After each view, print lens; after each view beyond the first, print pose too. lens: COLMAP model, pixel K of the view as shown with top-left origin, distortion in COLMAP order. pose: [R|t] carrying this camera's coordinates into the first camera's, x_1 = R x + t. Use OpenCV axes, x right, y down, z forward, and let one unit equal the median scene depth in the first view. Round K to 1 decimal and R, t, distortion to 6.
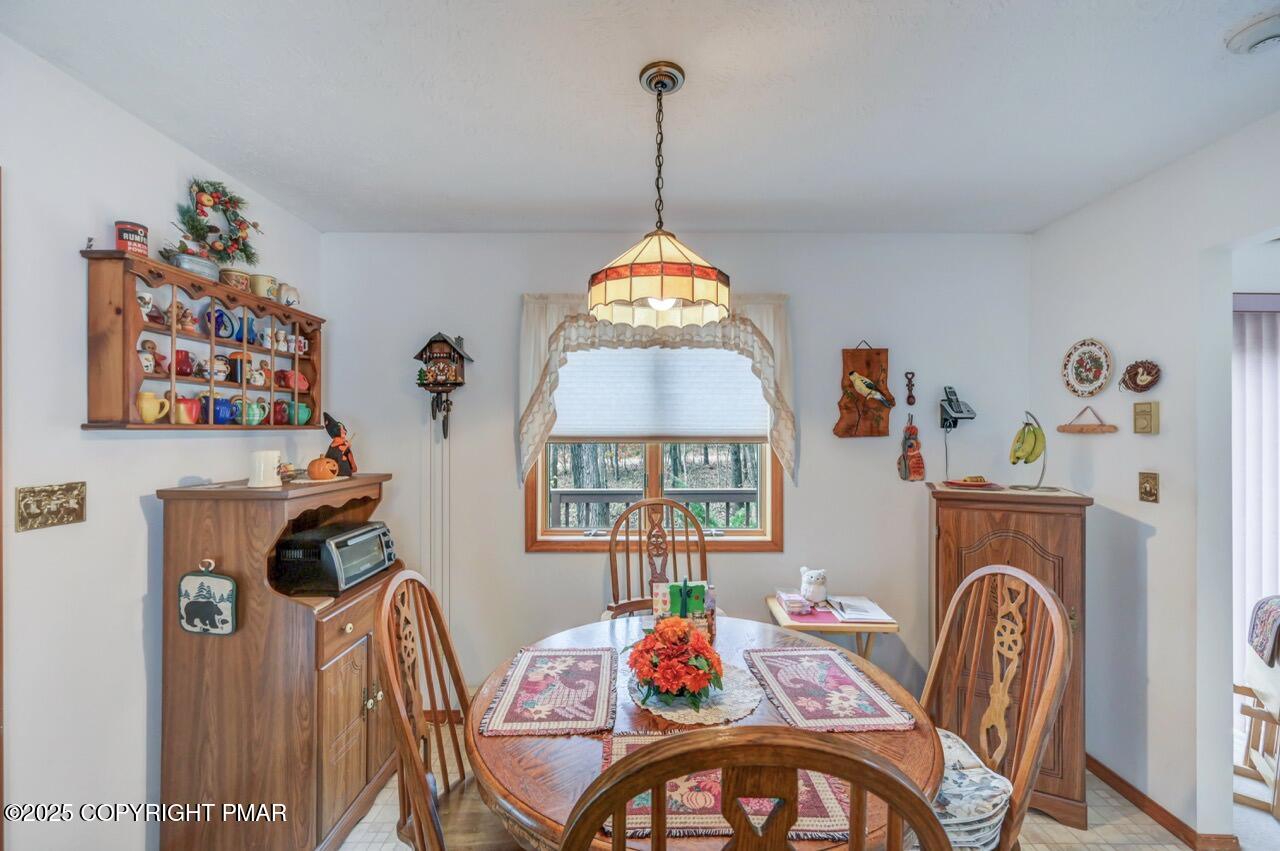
lens RADIAL K [[510.6, 0, 643.8], [0, 510.6, 426.8], [0, 0, 1]] dist [-0.002382, -0.000066]
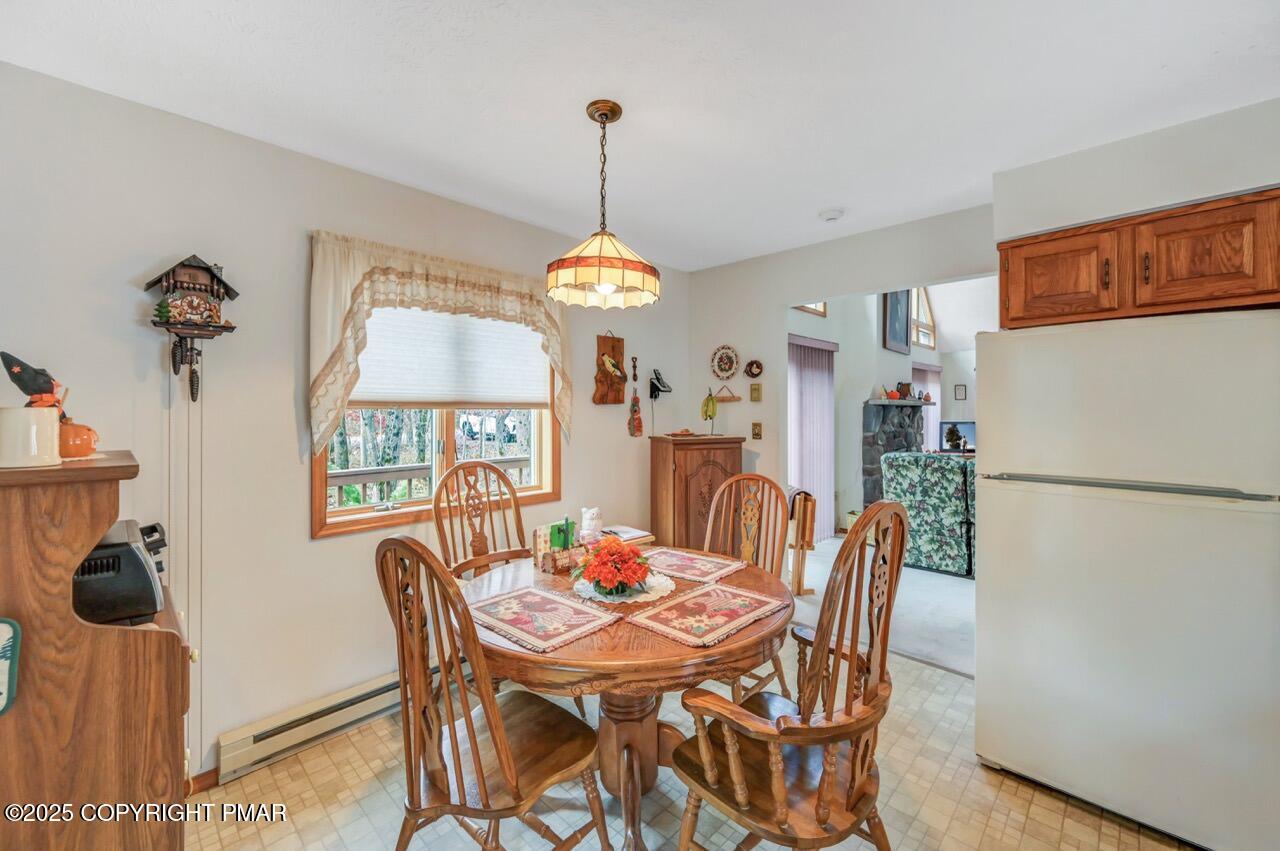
lens RADIAL K [[515.4, 0, 645.0], [0, 515.4, 406.6], [0, 0, 1]] dist [0.000045, 0.000125]
pose [[0.689390, 0.004212, 0.724378, -0.492509], [0.000667, 0.999979, -0.006449, 0.036711], [-0.724390, 0.004929, 0.689372, 0.029929]]
